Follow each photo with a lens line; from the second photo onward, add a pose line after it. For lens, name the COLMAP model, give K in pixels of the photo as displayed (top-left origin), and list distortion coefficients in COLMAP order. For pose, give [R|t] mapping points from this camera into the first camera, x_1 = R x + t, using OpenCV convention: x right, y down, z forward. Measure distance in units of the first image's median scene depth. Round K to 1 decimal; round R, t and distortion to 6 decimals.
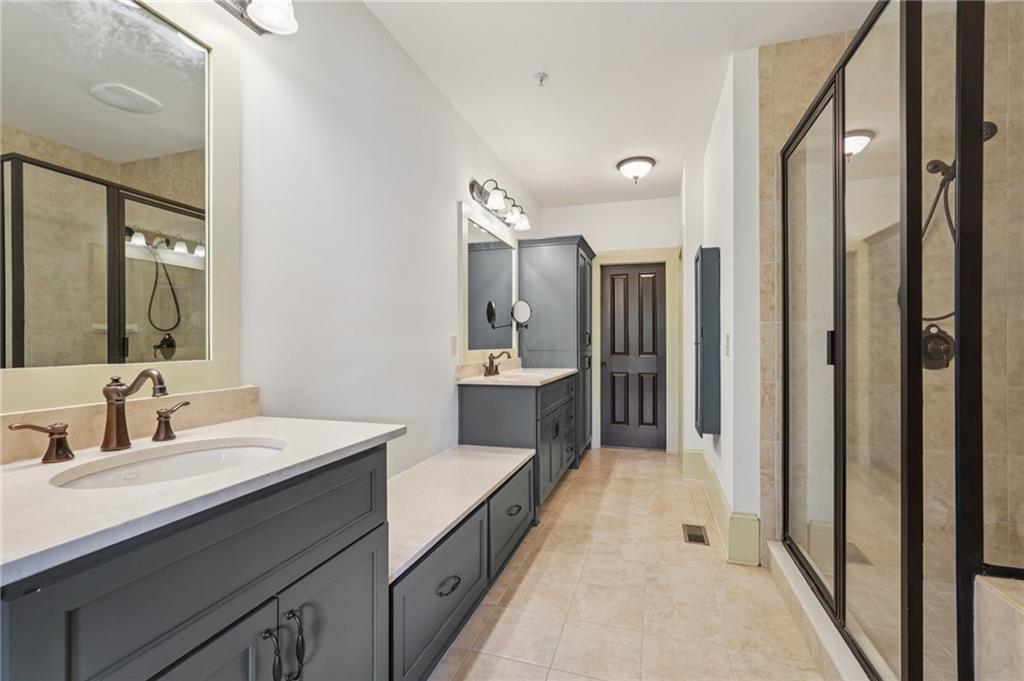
lens RADIAL K [[455.7, 0, 516.5], [0, 455.7, 340.9], [0, 0, 1]] dist [-0.009802, 0.006554]
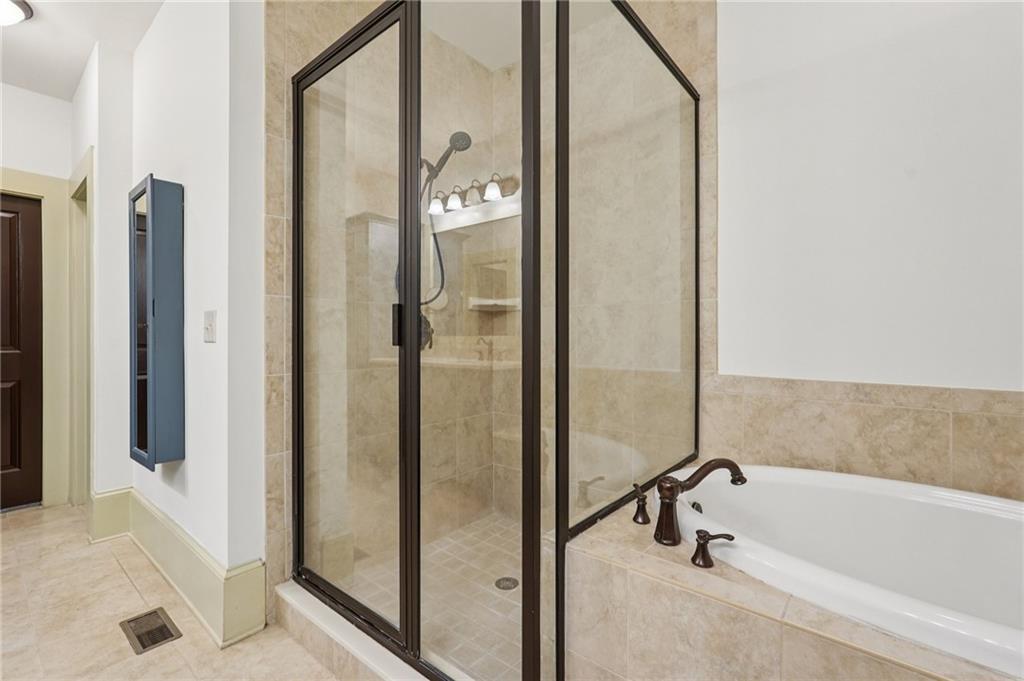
lens RADIAL K [[455.7, 0, 515.8], [0, 455.7, 336.2], [0, 0, 1]] dist [-0.009802, 0.006554]
pose [[0.385602, 0.000831, 0.922665, 0.012619], [-0.002647, 0.999996, 0.000205, 0.024578], [-0.922662, -0.002522, 0.385603, 0.343271]]
